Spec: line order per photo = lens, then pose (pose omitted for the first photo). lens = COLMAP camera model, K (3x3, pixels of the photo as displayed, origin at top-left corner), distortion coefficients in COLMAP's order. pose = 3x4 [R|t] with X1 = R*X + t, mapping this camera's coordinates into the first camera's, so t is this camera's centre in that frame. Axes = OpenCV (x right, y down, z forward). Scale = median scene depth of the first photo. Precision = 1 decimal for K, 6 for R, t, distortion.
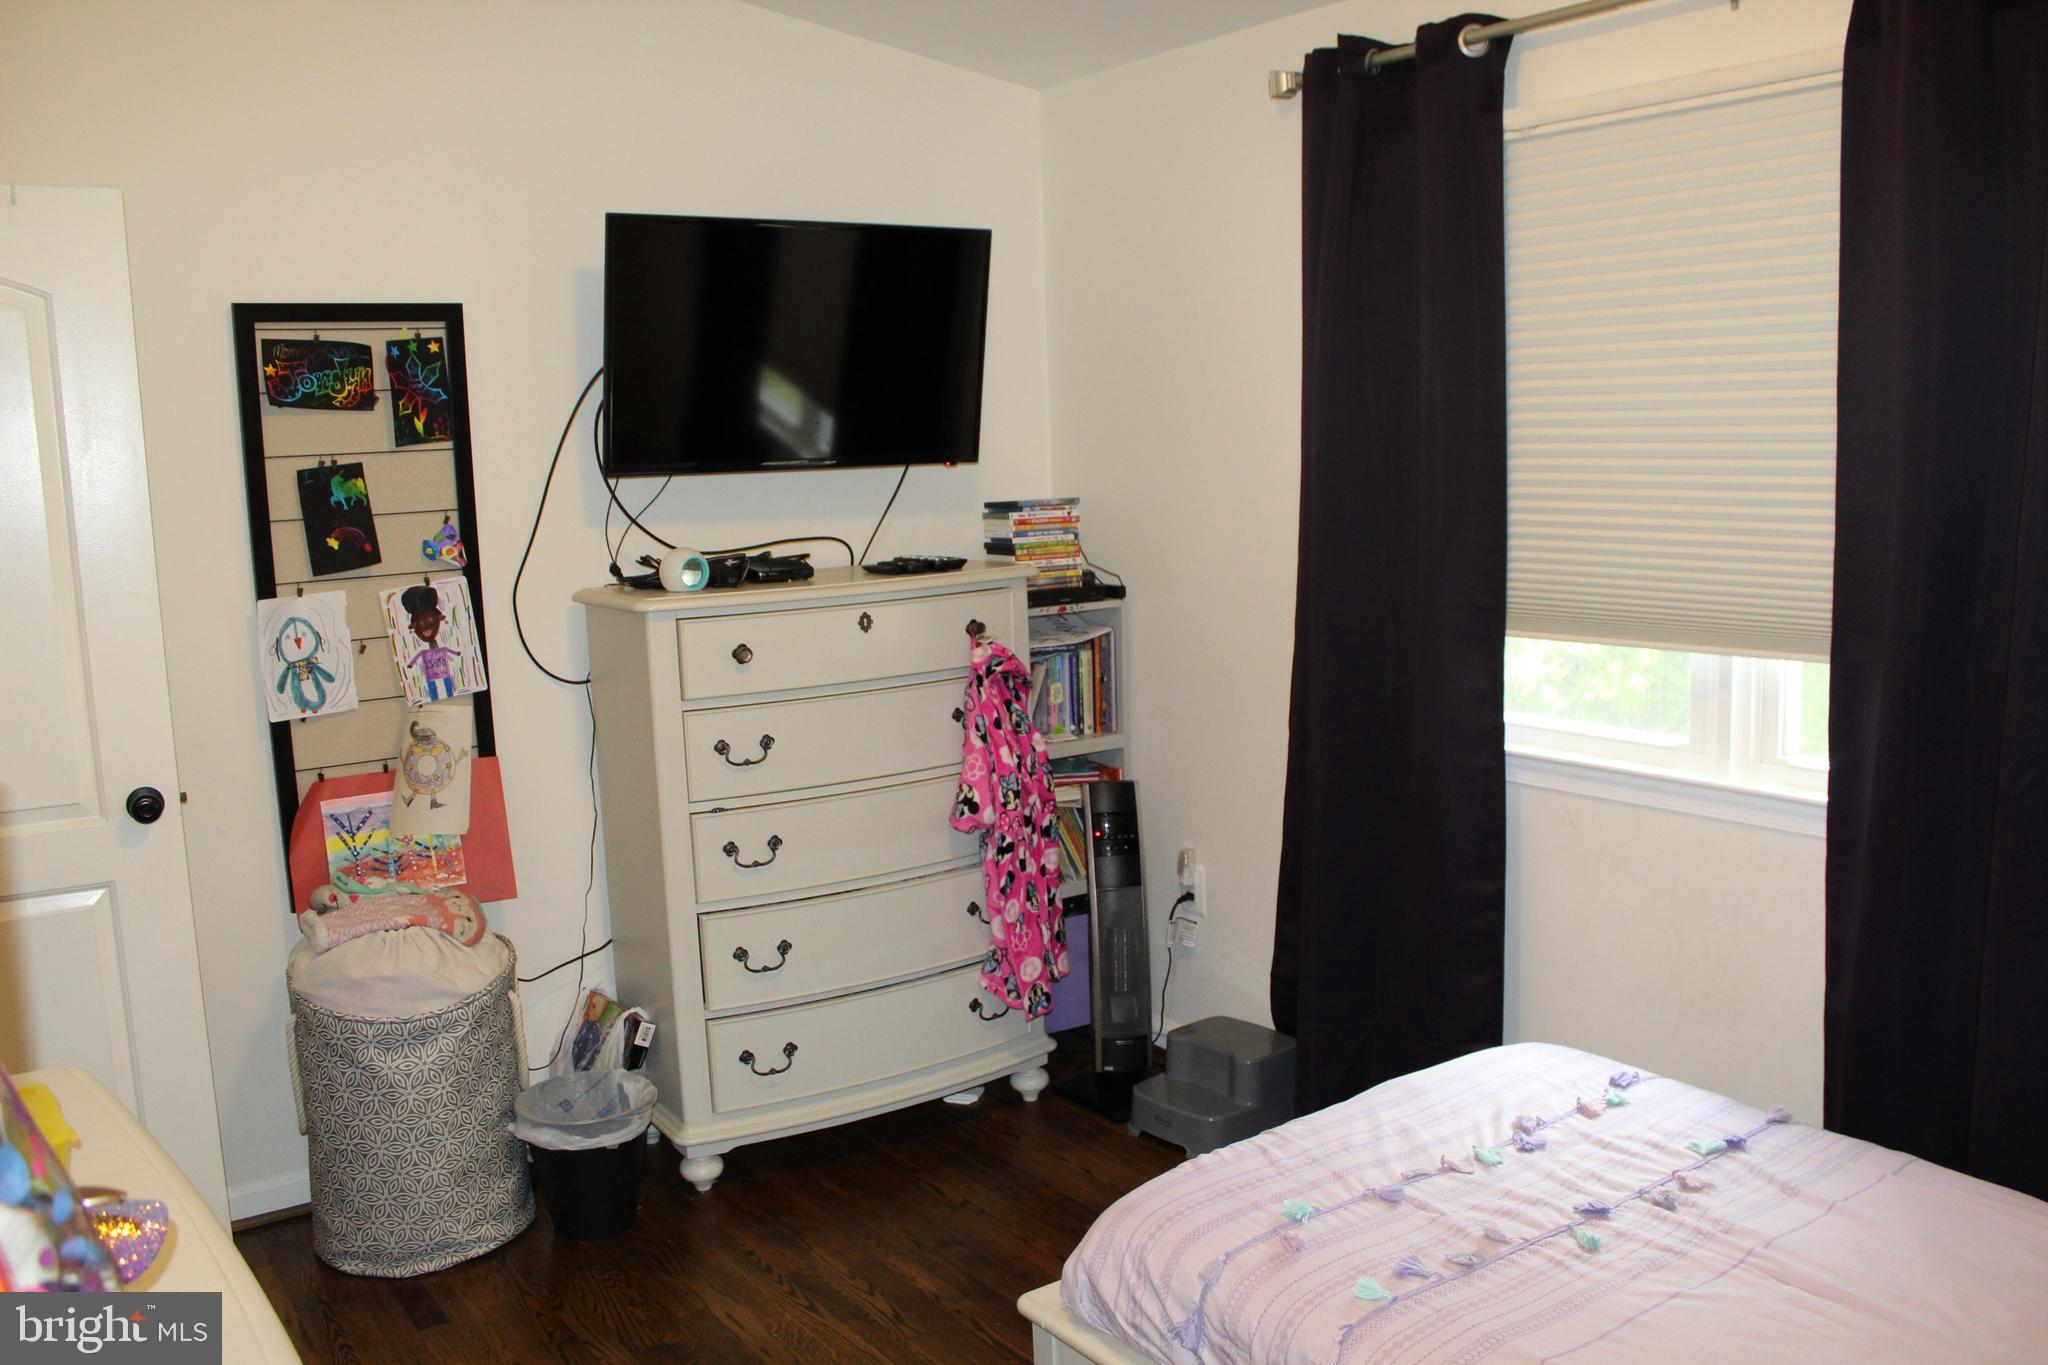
lens RADIAL K [[1706.7, 0, 1040.1], [0, 1706.7, 656.9], [0, 0, 1]] dist [-0.181852, 0.186052]
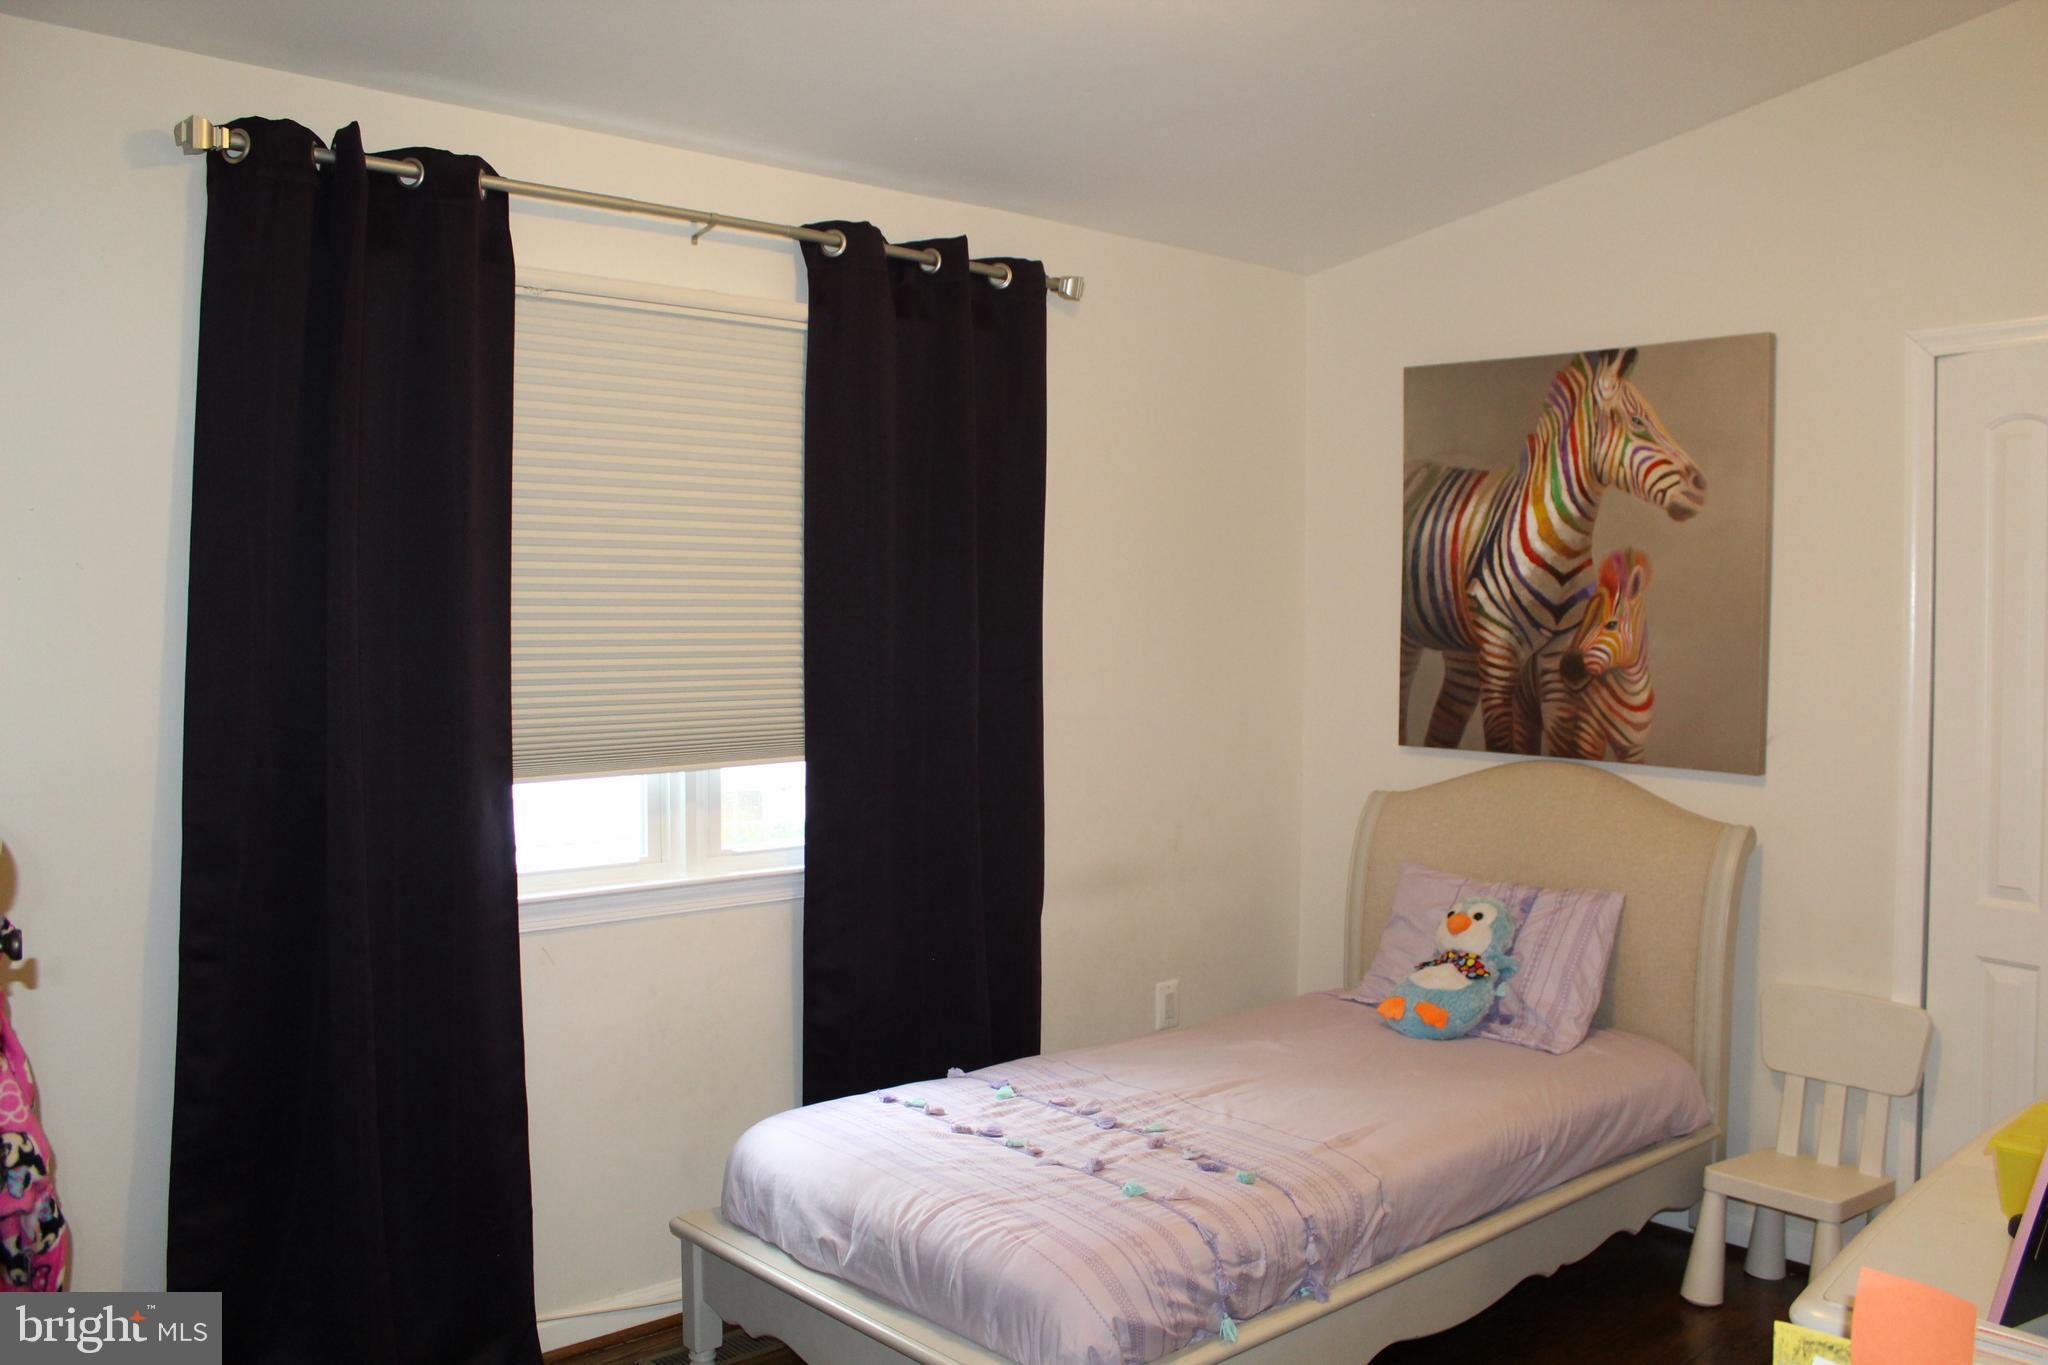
lens RADIAL K [[1706.7, 0, 1040.1], [0, 1706.7, 656.9], [0, 0, 1]] dist [-0.181852, 0.186052]
pose [[-0.101264, 0.006103, 0.994841, -0.947555], [0.133823, 0.990976, 0.007543, -0.067513], [-0.985818, 0.133897, -0.101167, 1.004323]]
